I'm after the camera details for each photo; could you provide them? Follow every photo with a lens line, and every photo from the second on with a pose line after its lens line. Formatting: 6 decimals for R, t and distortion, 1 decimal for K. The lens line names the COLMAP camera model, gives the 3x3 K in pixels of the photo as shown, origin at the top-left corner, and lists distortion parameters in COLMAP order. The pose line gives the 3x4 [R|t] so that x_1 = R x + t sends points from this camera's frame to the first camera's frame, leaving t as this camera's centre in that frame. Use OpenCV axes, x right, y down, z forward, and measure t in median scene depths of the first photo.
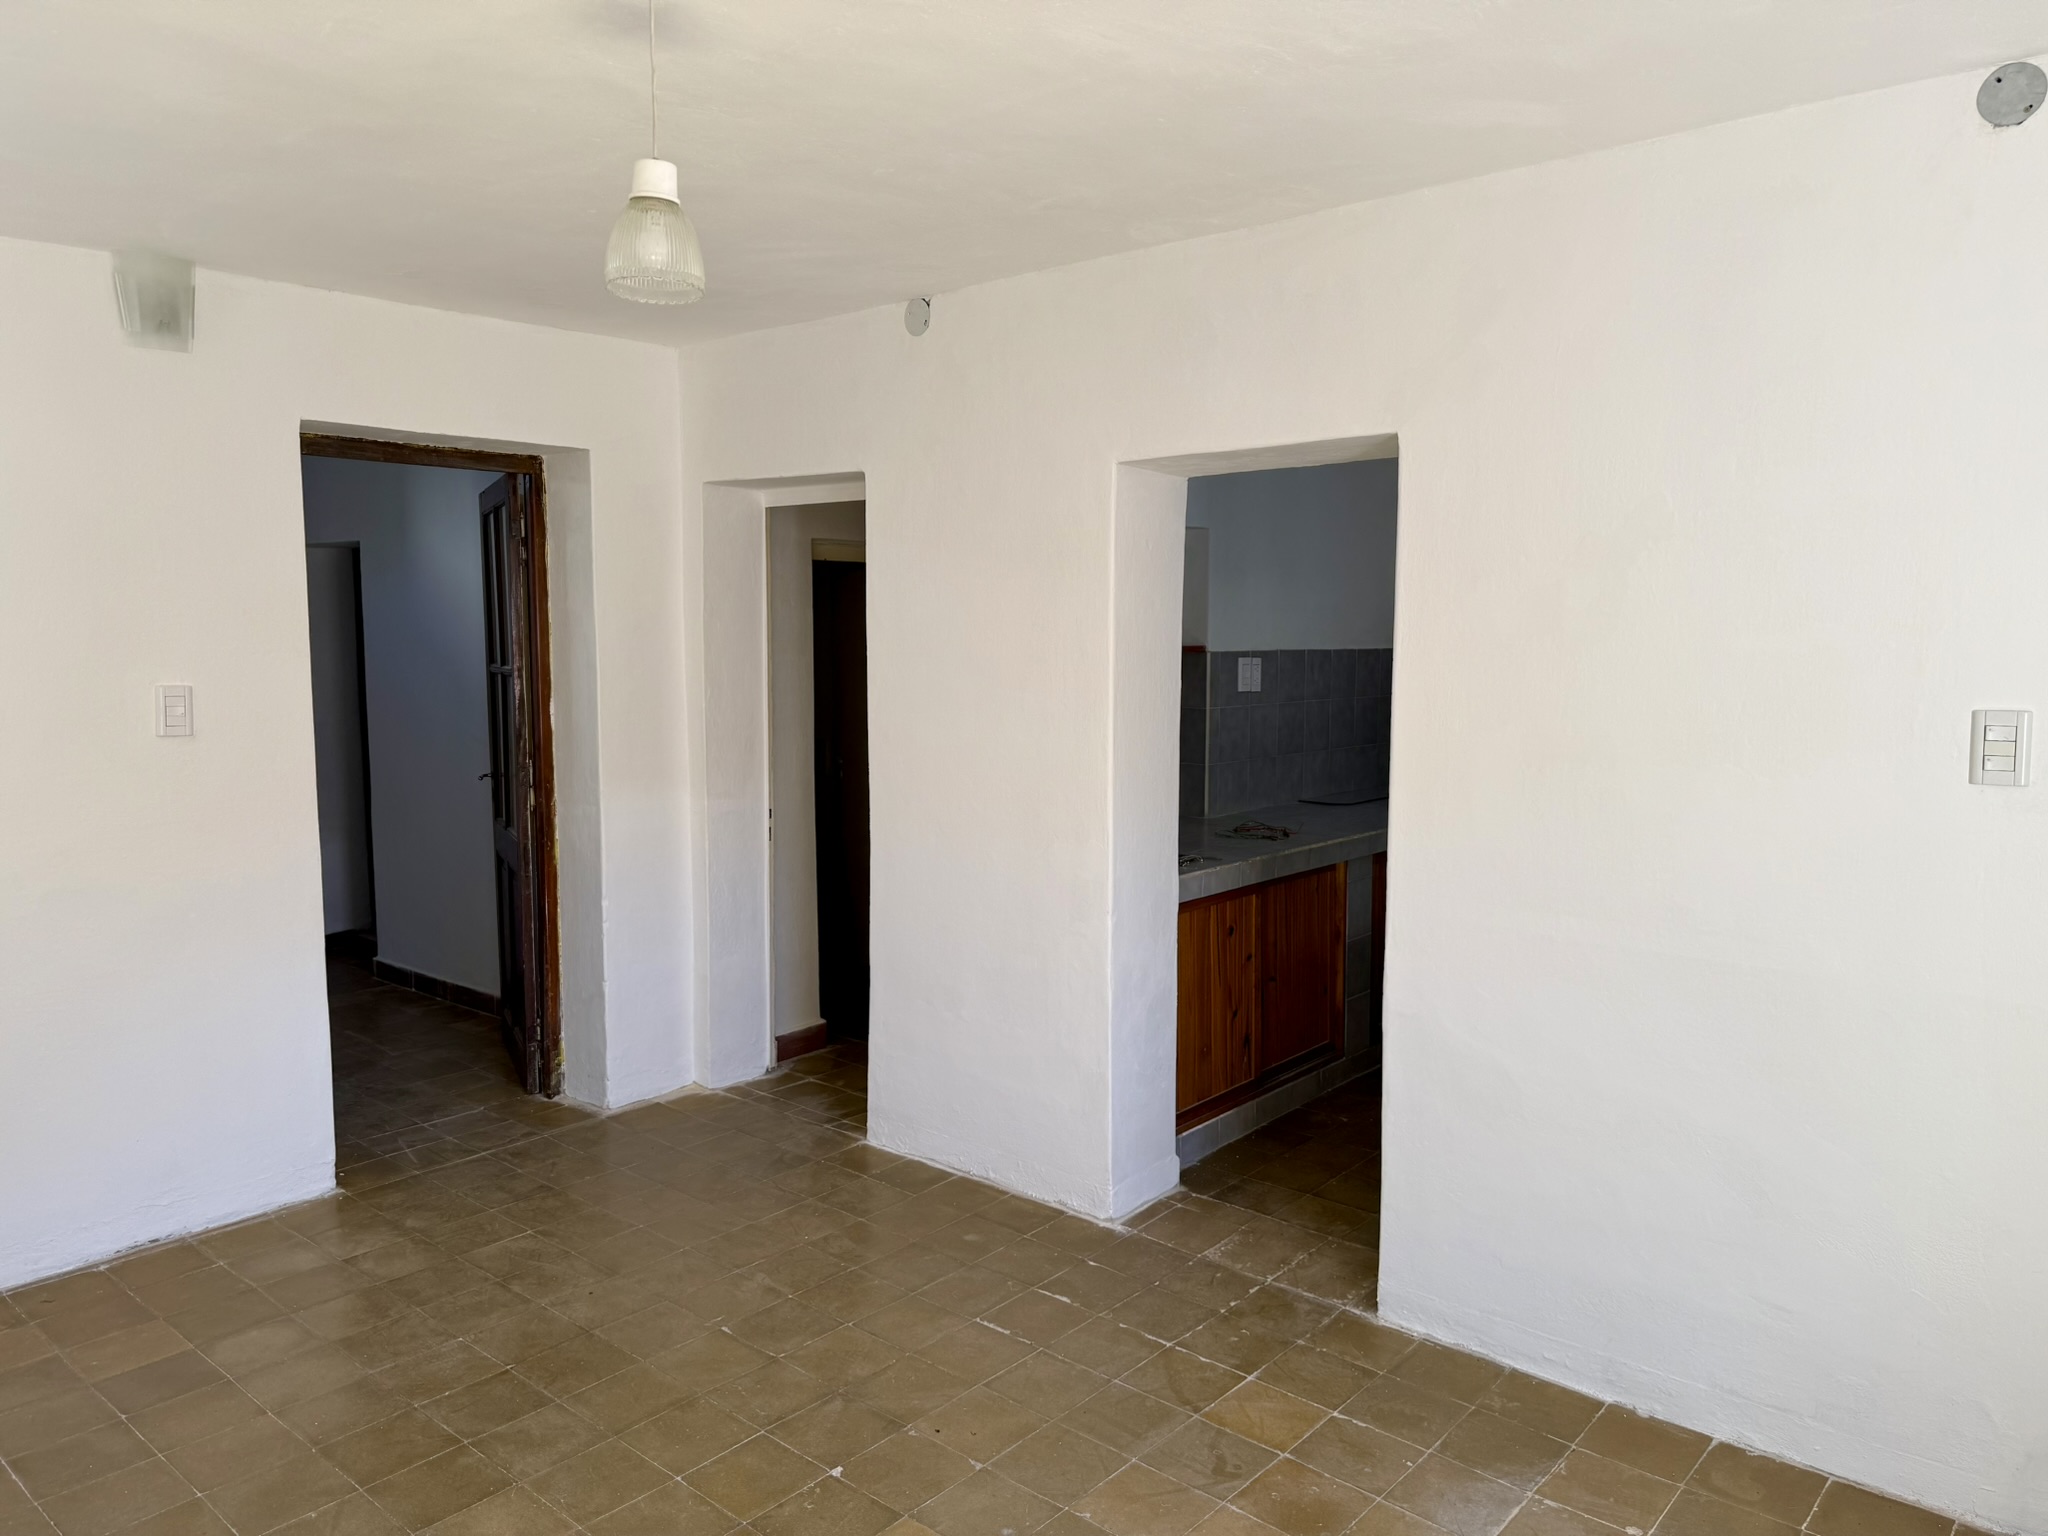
lens RADIAL K [[1442.5, 0, 1024.0], [0, 1442.5, 768.0], [0, 0, 1]] dist [0.082036, -0.092323]
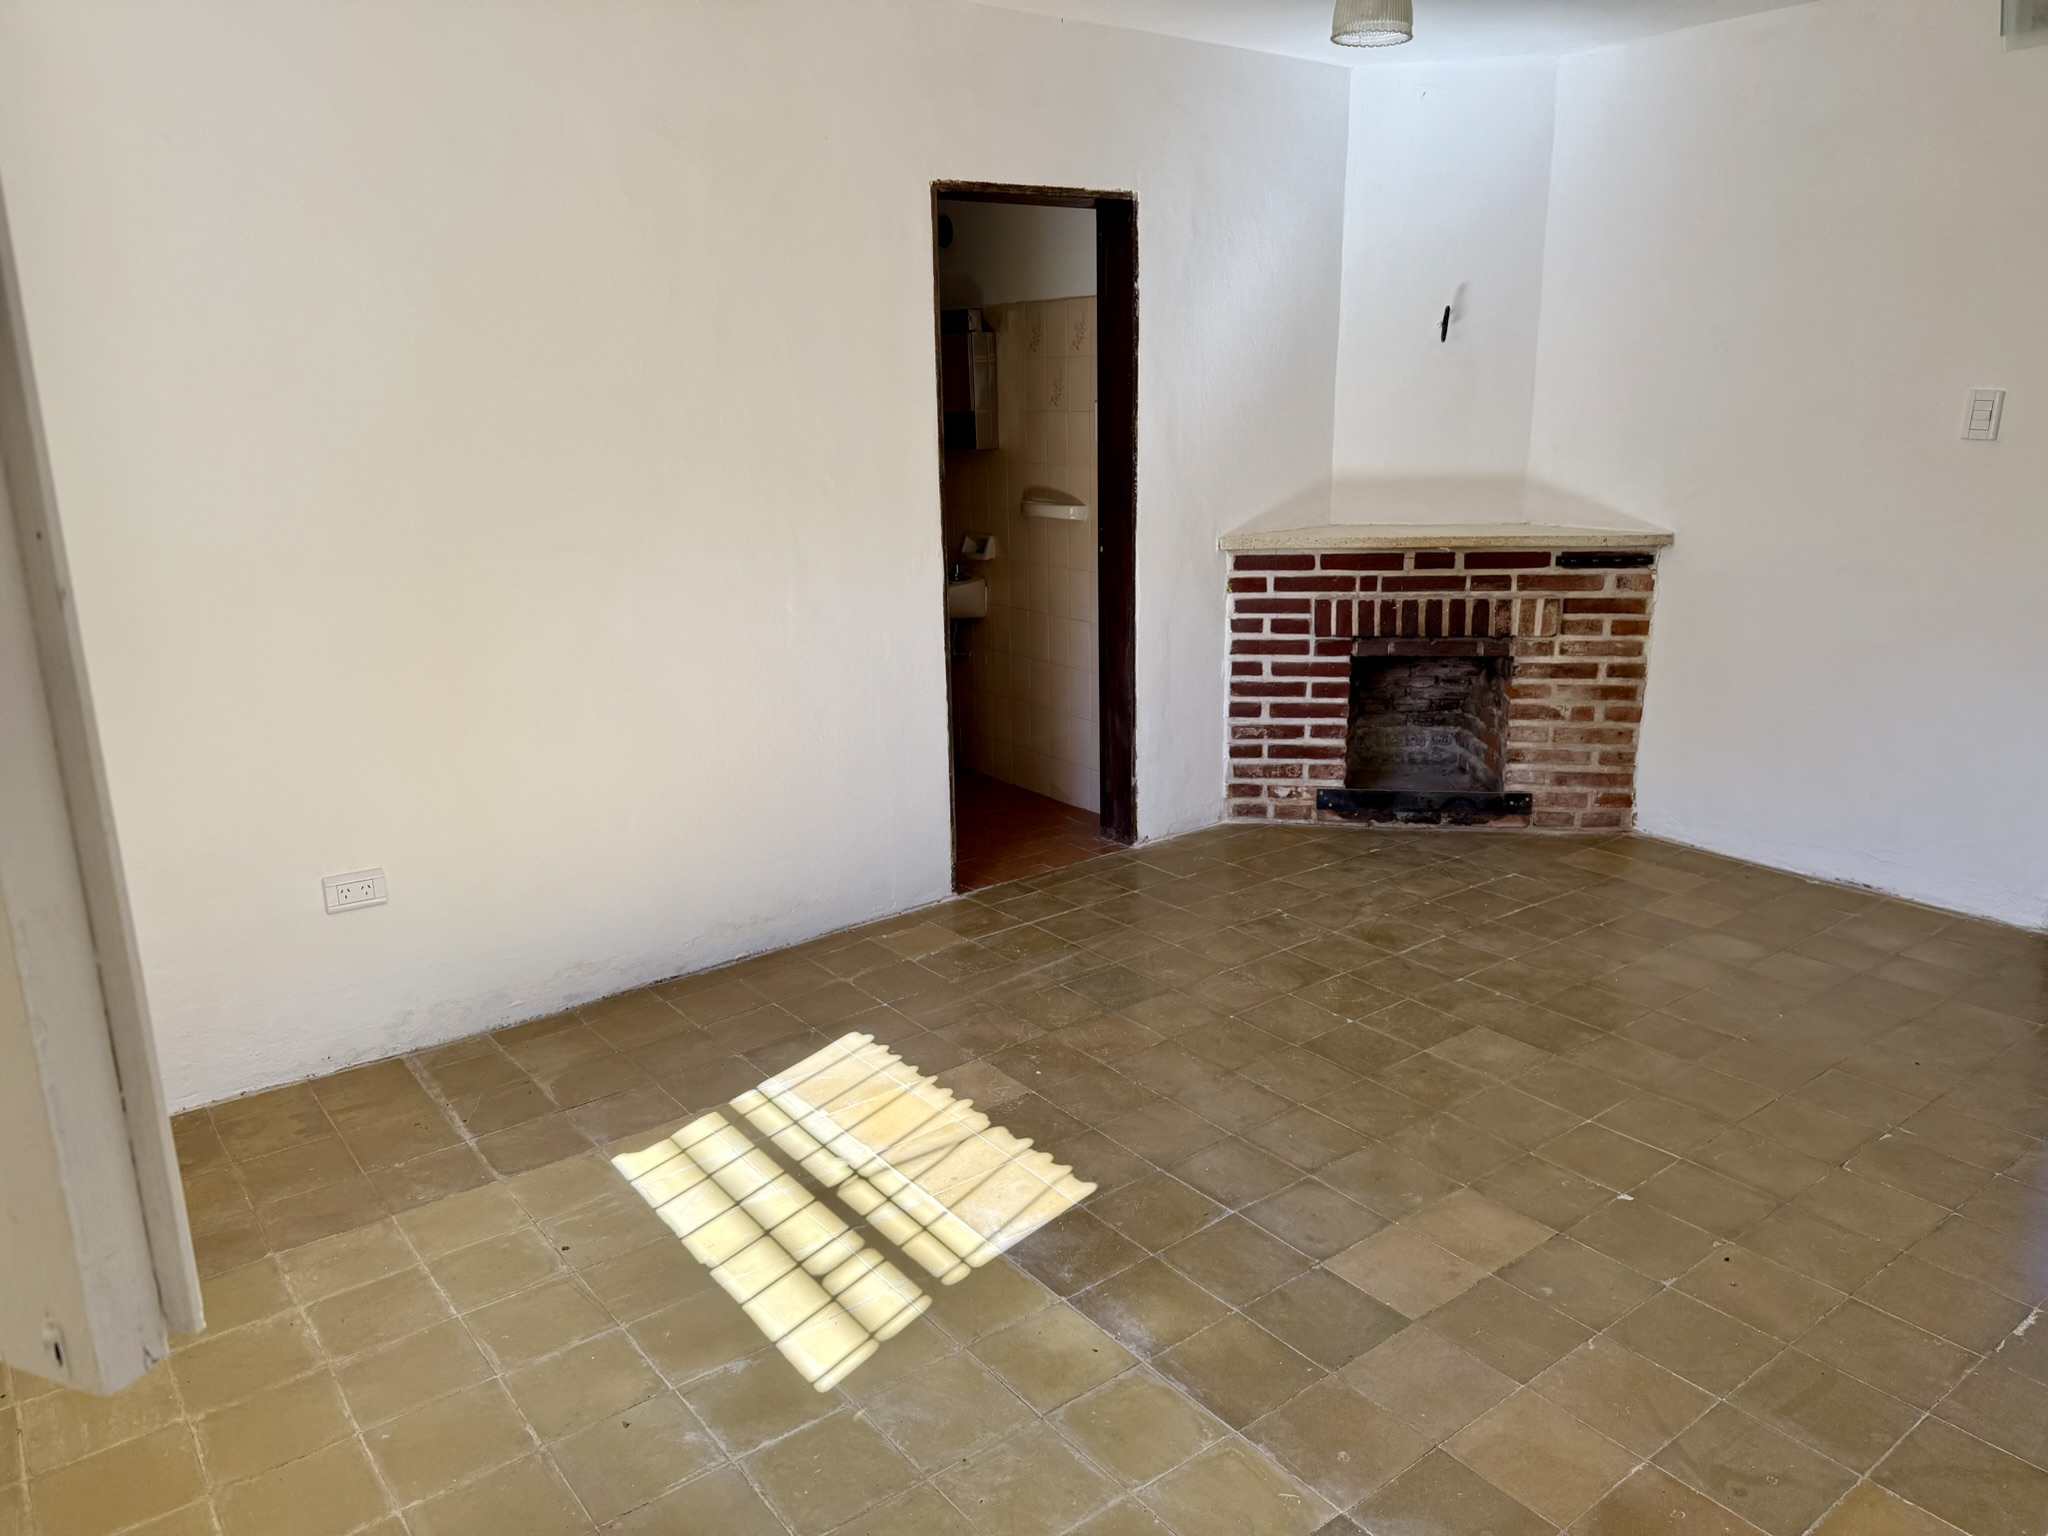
lens RADIAL K [[1442.5, 0, 1024.0], [0, 1442.5, 768.0], [0, 0, 1]] dist [0.082036, -0.092323]
pose [[-0.188130, 0.255916, -0.948216, 0.660678], [-0.092347, 0.956569, 0.276493, -0.022452], [0.977793, 0.139582, -0.156326, 0.592361]]
